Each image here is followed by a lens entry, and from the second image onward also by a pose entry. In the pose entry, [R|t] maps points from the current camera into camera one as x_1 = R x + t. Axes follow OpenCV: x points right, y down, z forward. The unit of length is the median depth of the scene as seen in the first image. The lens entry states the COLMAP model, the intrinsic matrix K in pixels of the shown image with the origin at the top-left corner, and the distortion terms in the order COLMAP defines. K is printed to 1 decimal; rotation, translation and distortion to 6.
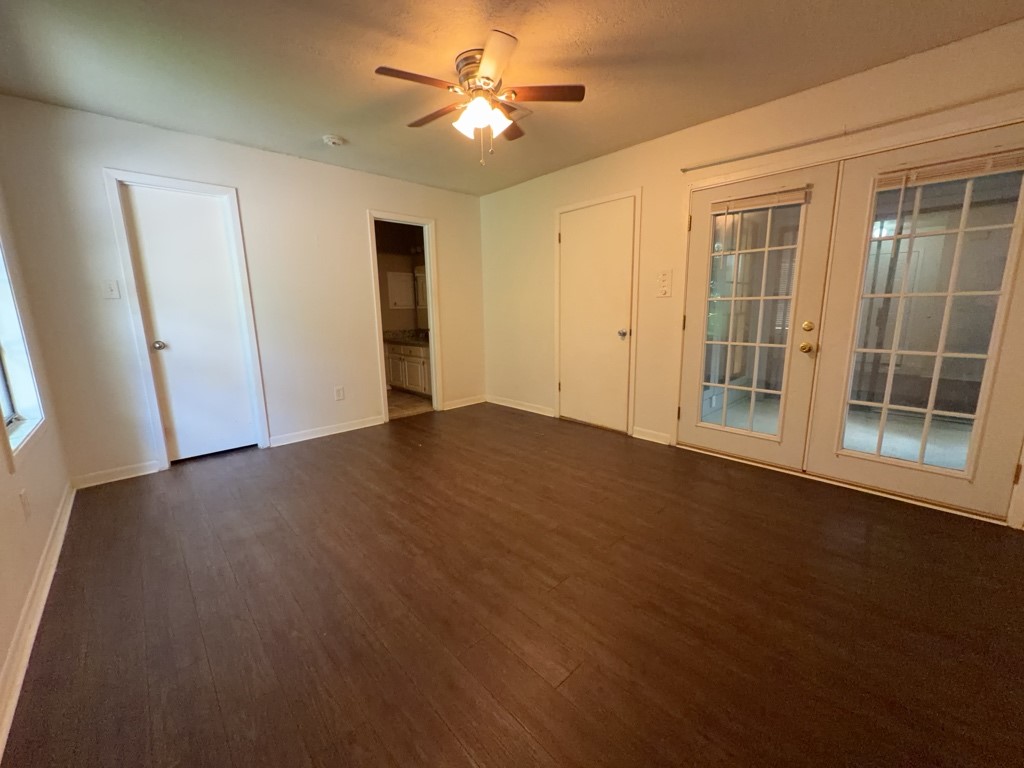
lens RADIAL K [[407.5, 0, 511.4], [0, 407.5, 383.8], [0, 0, 1]] dist [0.001067, 0.000933]
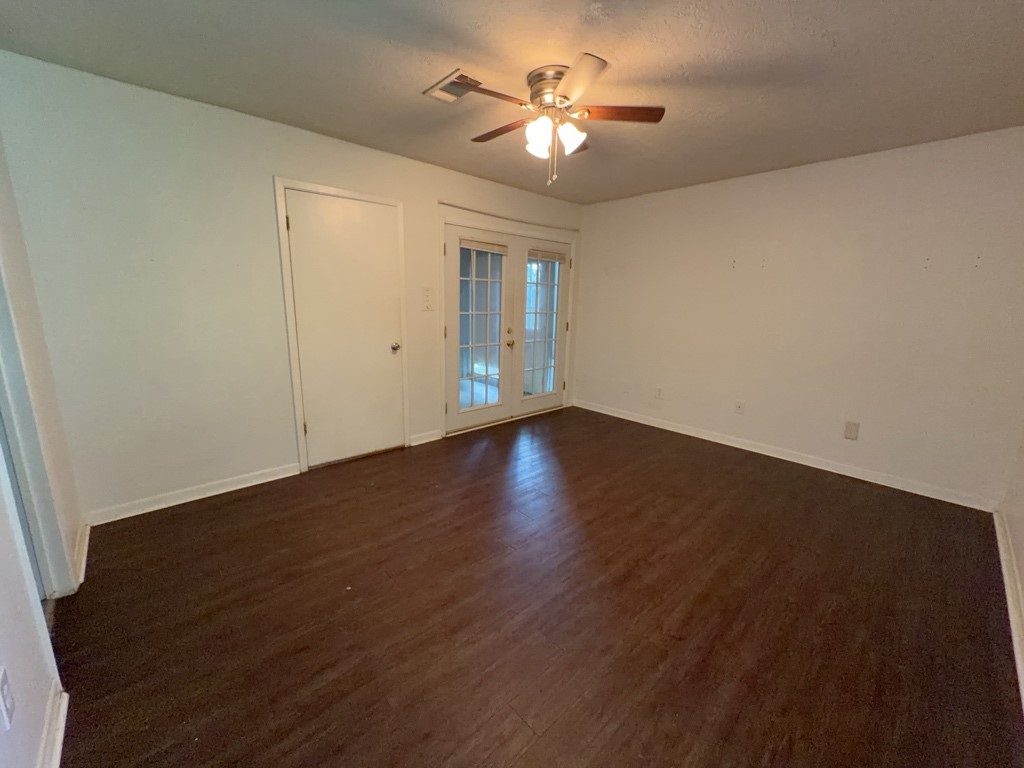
lens RADIAL K [[407.5, 0, 510.1], [0, 407.5, 384.7], [0, 0, 1]] dist [0.001067, 0.000933]
pose [[0.012211, -0.196984, 0.980331, -0.736721], [0.159579, 0.968222, 0.192563, -0.193286], [-0.987110, 0.154089, 0.043258, 0.756139]]
